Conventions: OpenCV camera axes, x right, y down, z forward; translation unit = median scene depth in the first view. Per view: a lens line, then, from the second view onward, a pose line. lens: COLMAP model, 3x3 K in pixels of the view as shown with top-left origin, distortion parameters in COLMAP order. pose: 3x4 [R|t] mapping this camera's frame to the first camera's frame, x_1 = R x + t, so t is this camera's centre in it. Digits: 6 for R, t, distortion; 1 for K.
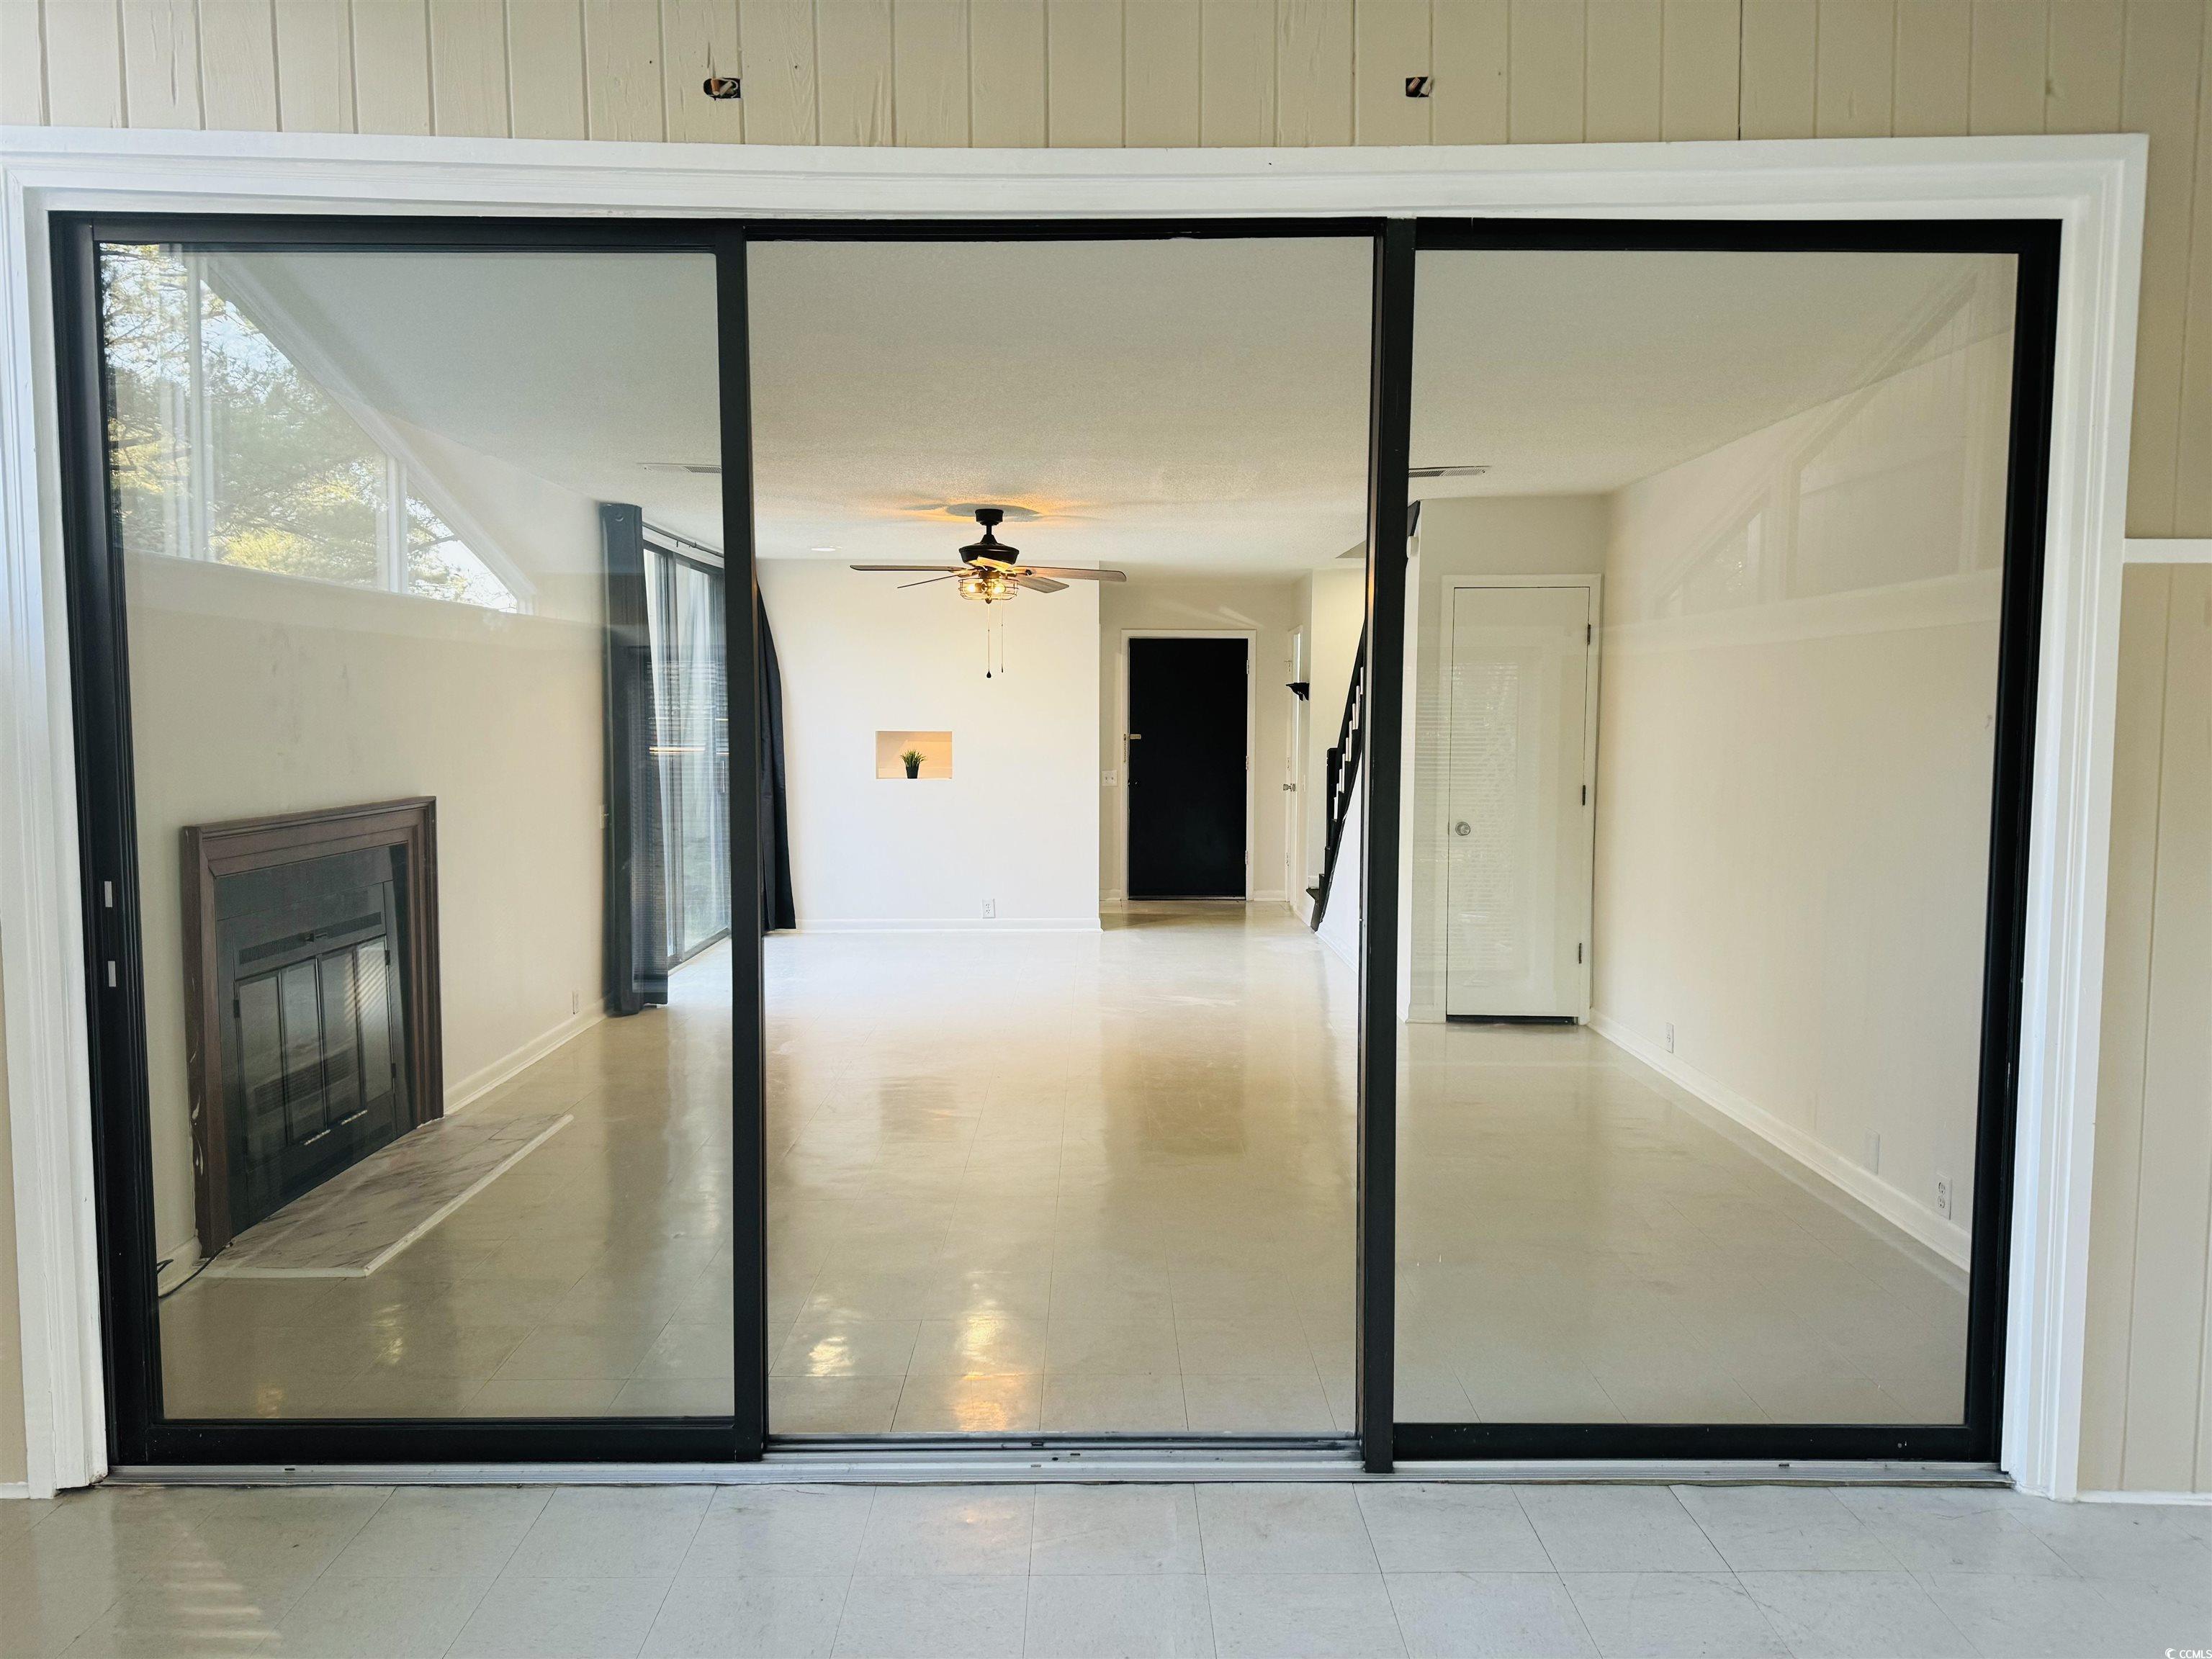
lens RADIAL K [[1551.3, 0, 1149.0], [0, 1551.3, 835.9], [0, 0, 1]] dist [0.055031, -0.065864]
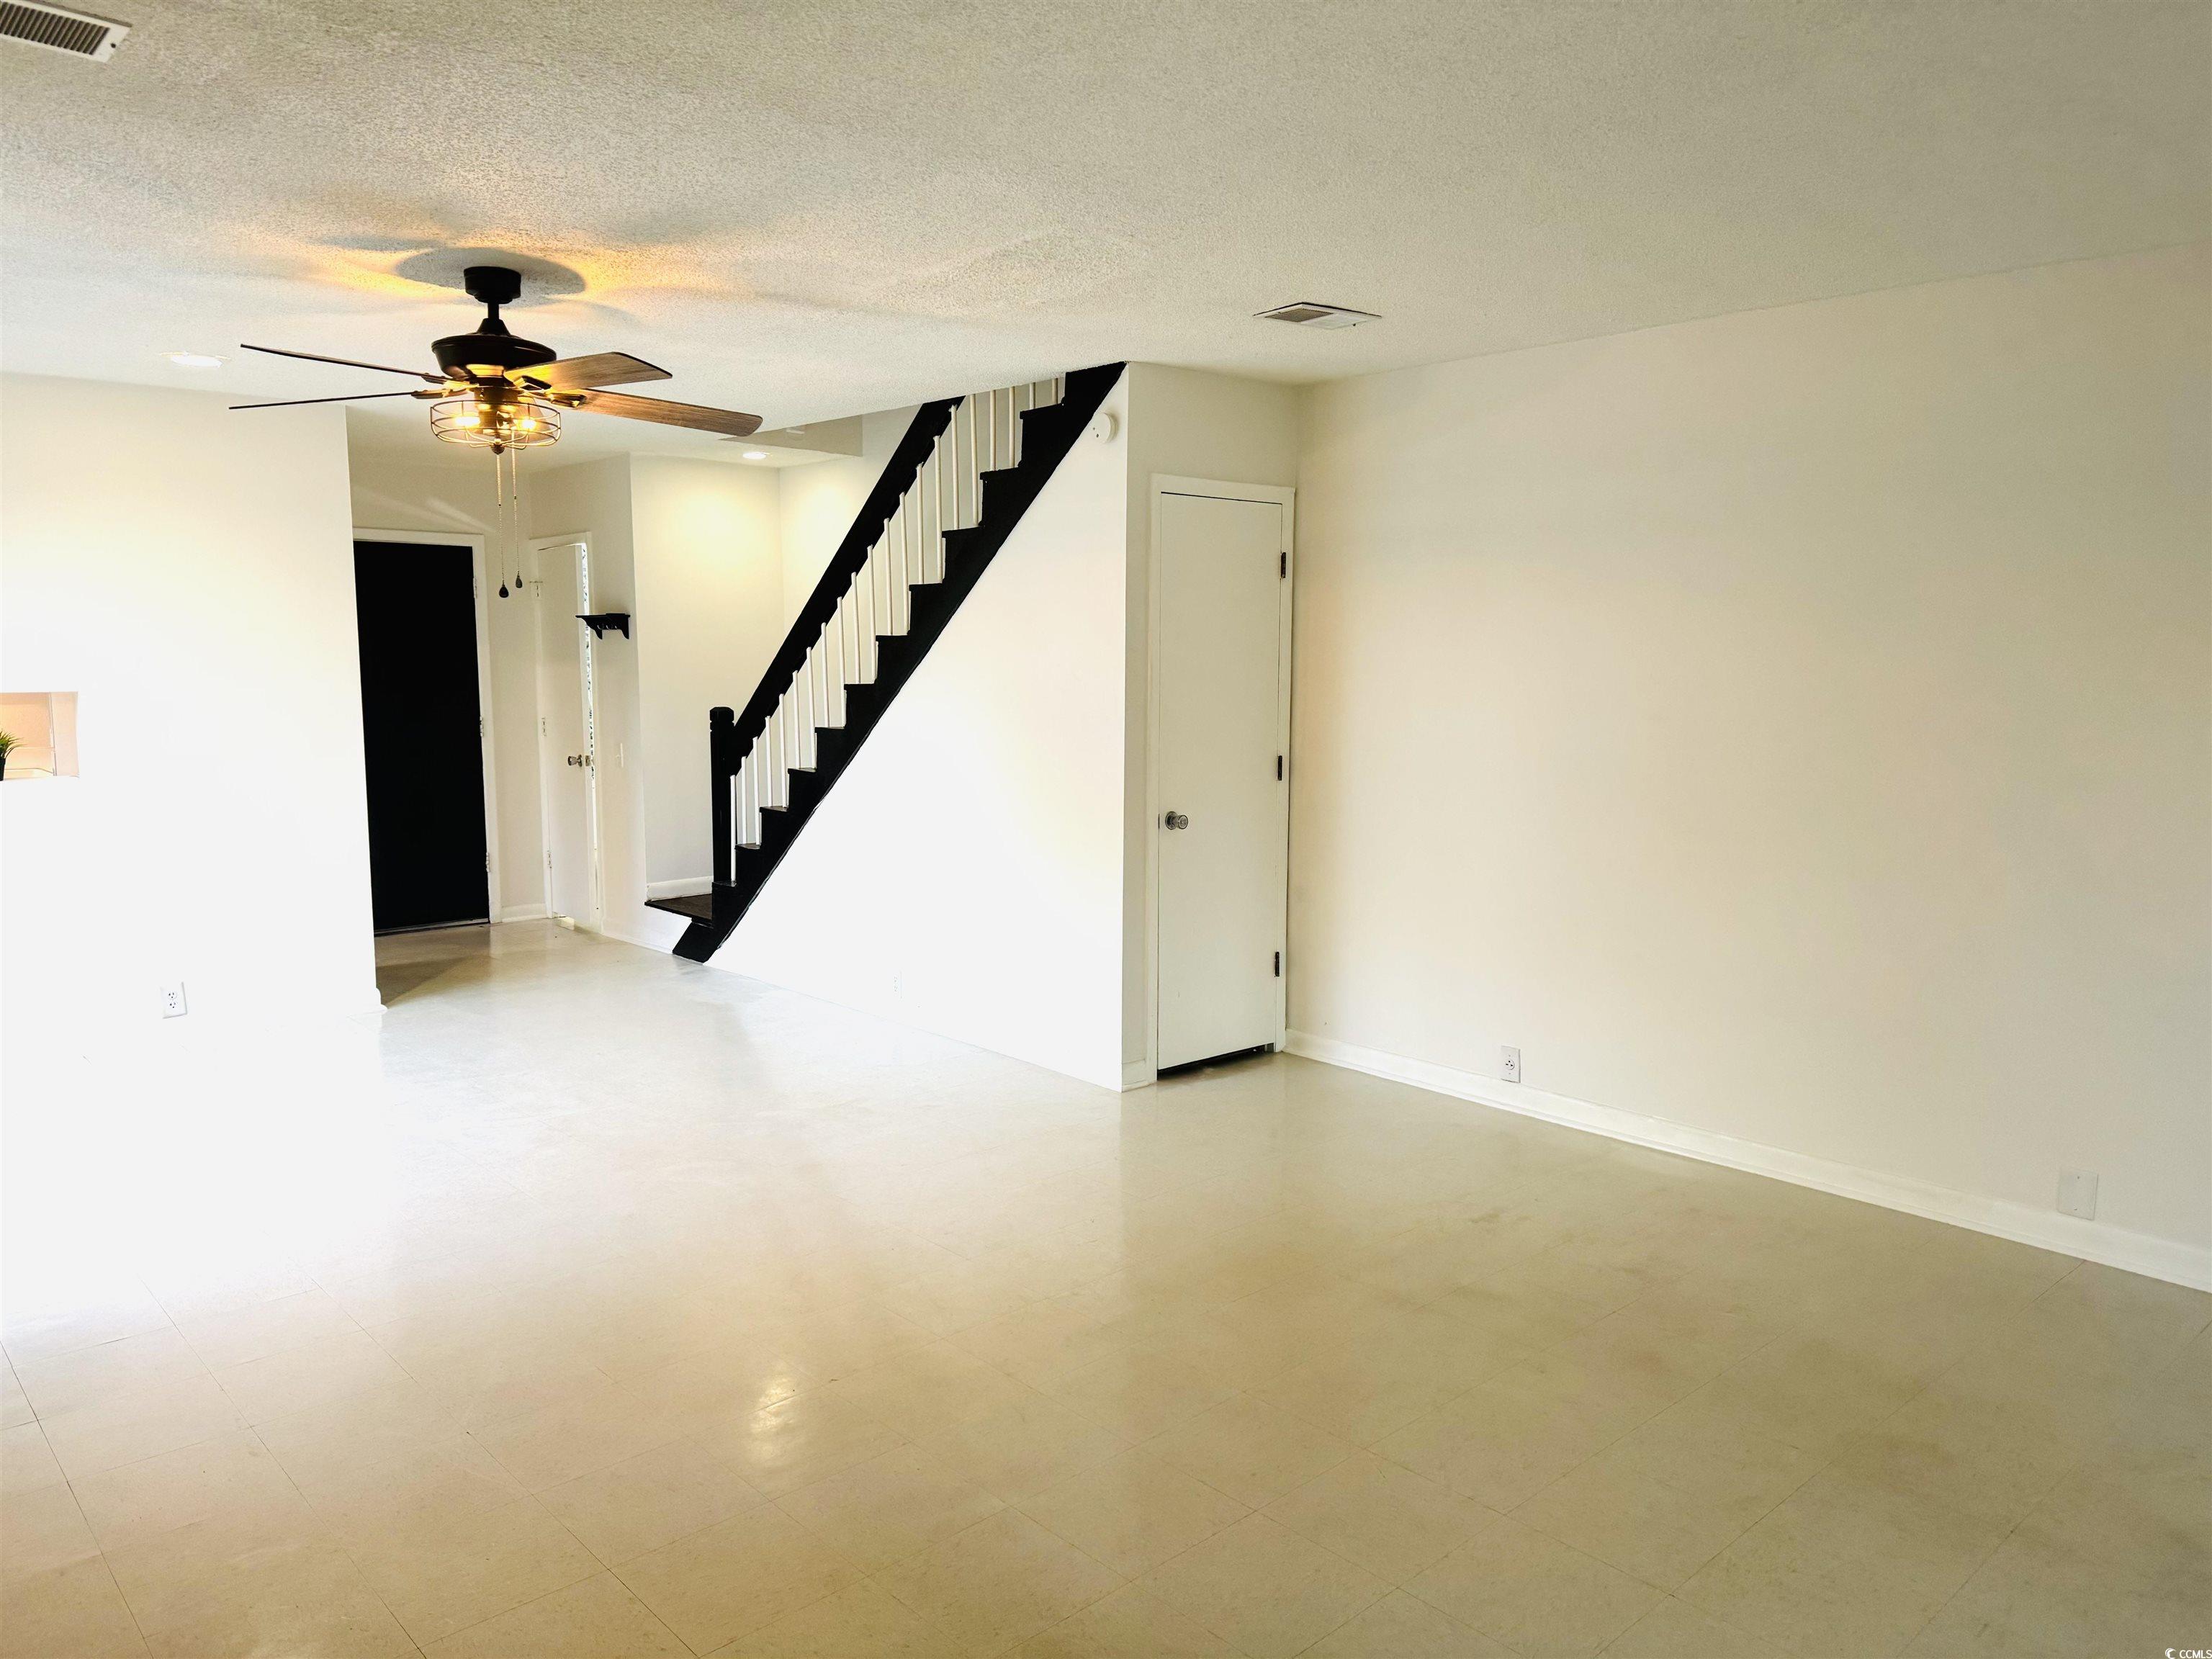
lens RADIAL K [[1489.8, 0, 1106.0], [0, 1489.8, 829.5], [0, 0, 1]] dist [0.148200, -0.308516]
pose [[0.742715, -0.076970, 0.665169, -0.519344], [0.048844, 0.996953, 0.060825, -0.079305], [-0.667824, -0.012686, 0.744211, 0.848539]]
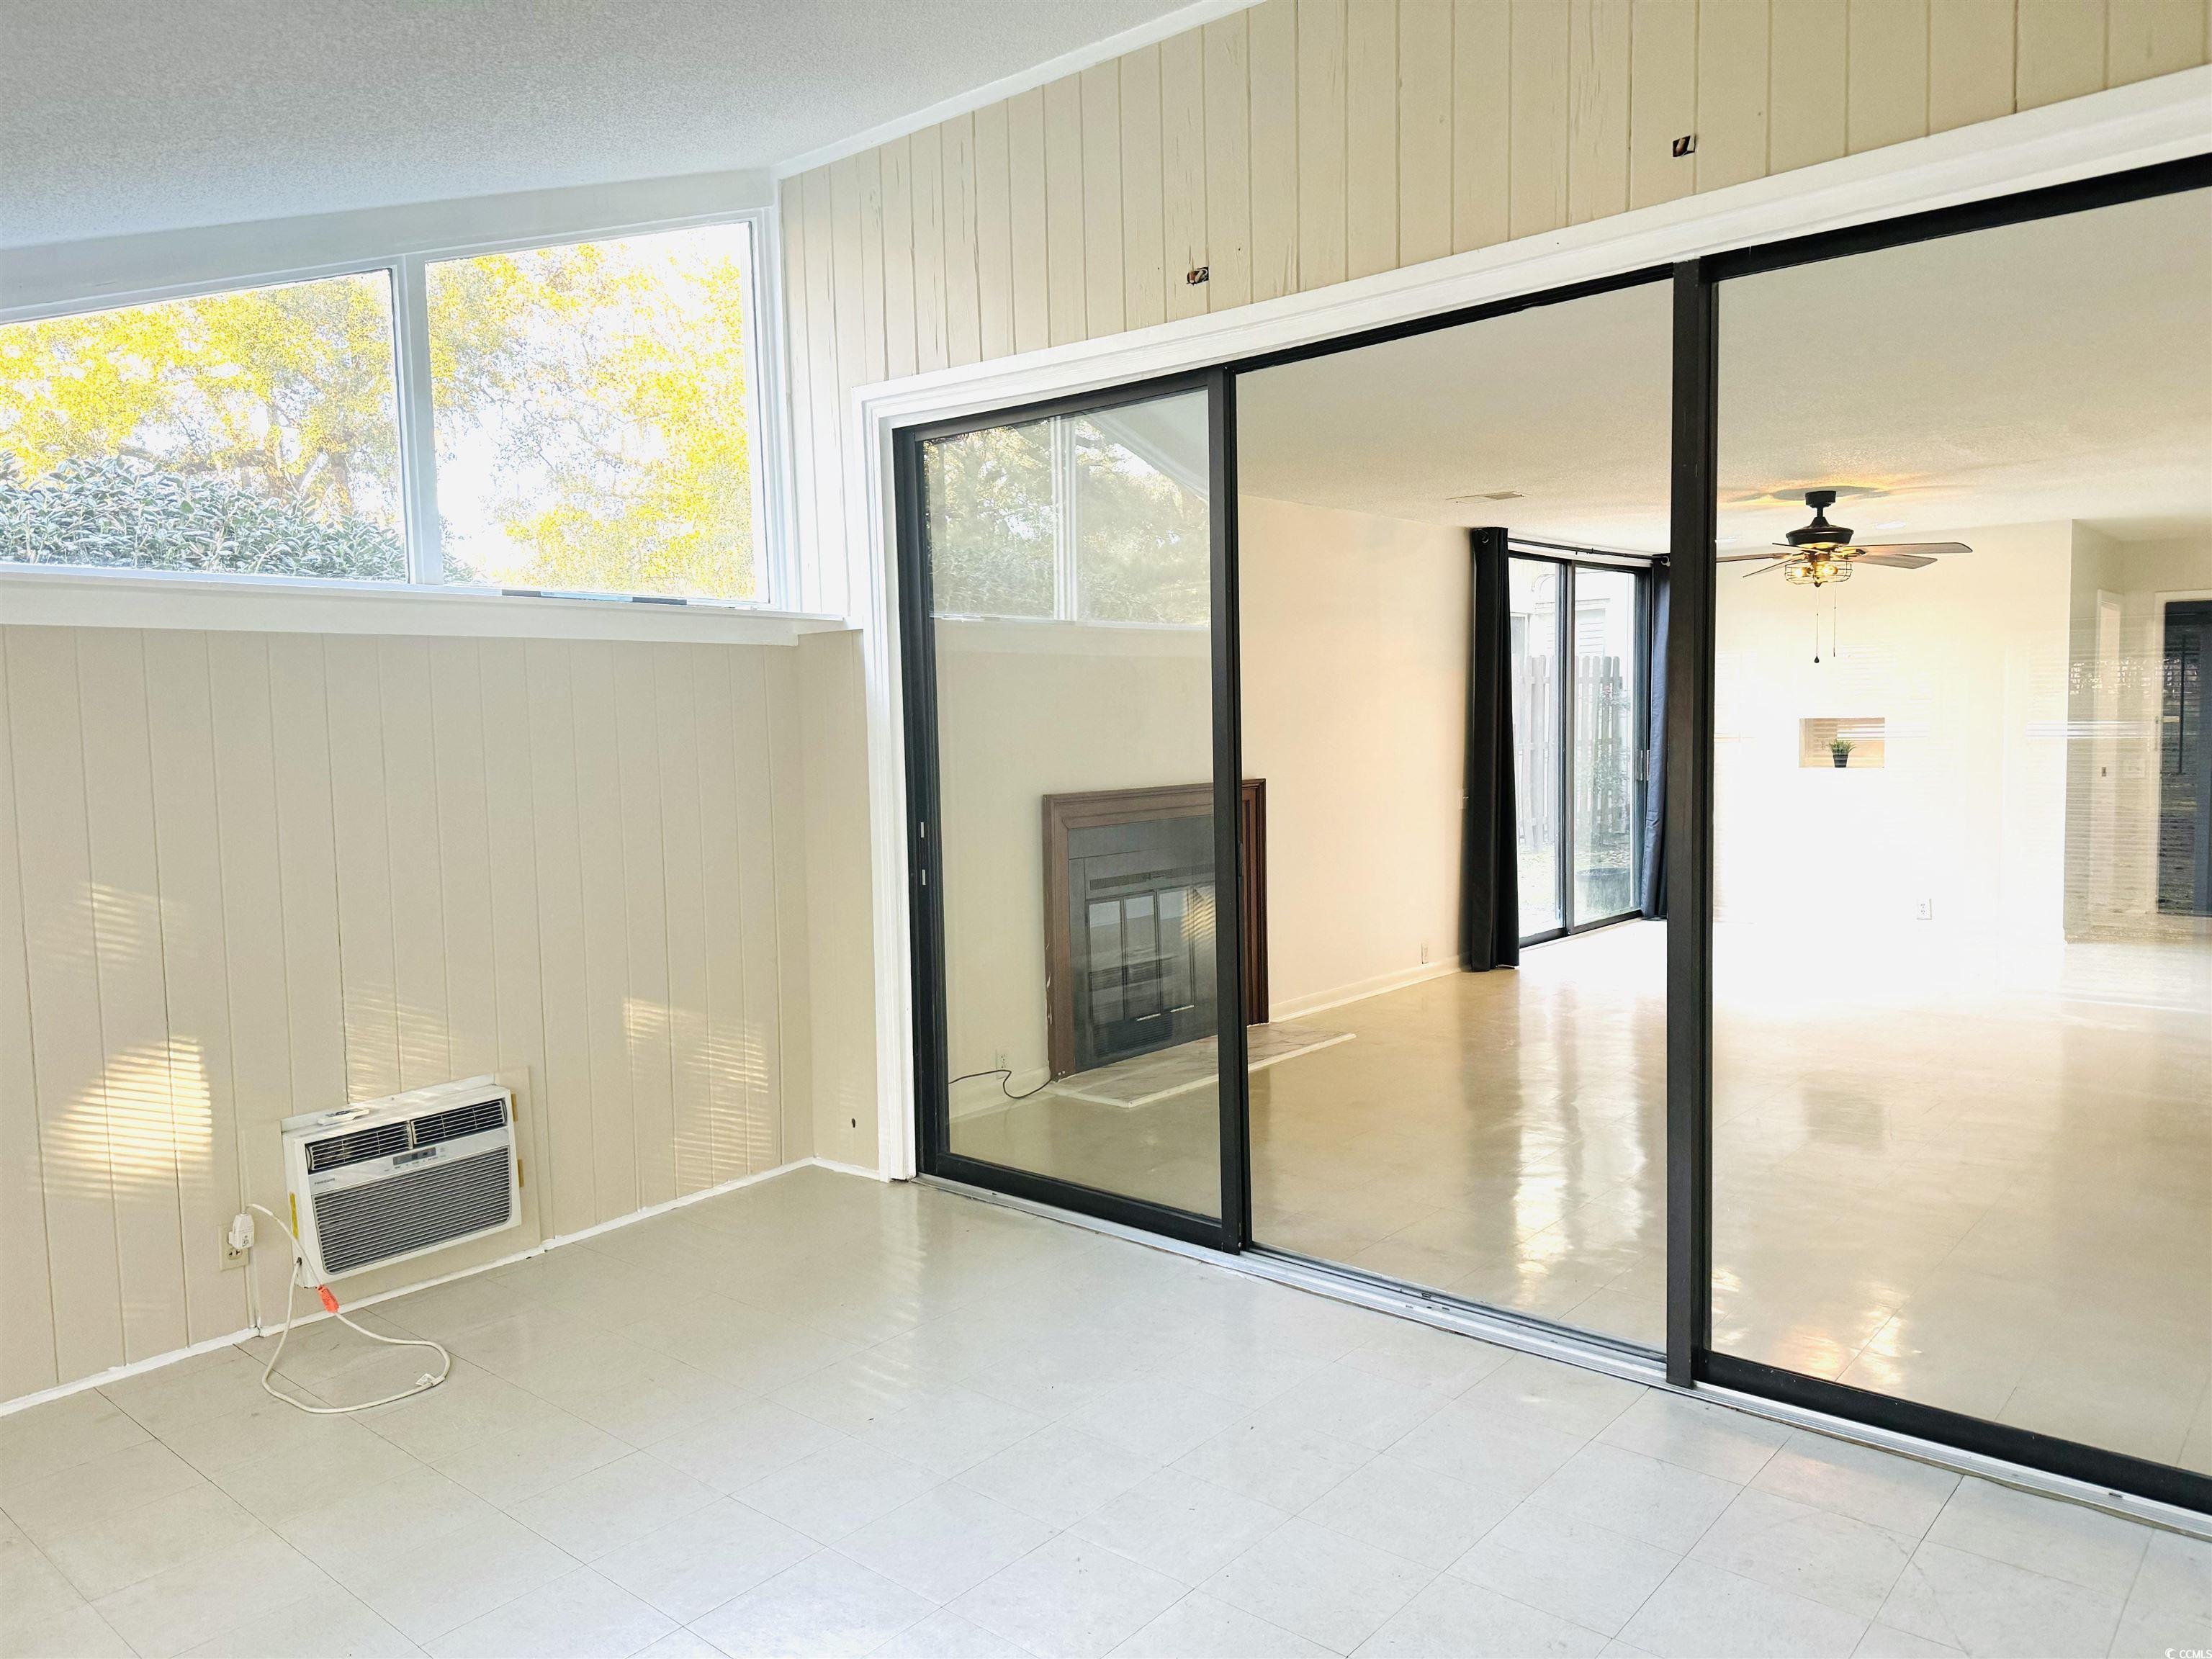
lens RADIAL K [[1555.9, 0, 1103.8], [0, 1555.9, 839.1], [0, 0, 1]] dist [0.046056, -0.059832]
pose [[0.741757, 0.034746, -0.669768, 0.405135], [-0.028341, 0.999389, 0.020459, 0.005074], [0.670070, 0.003807, 0.742288, -0.072679]]
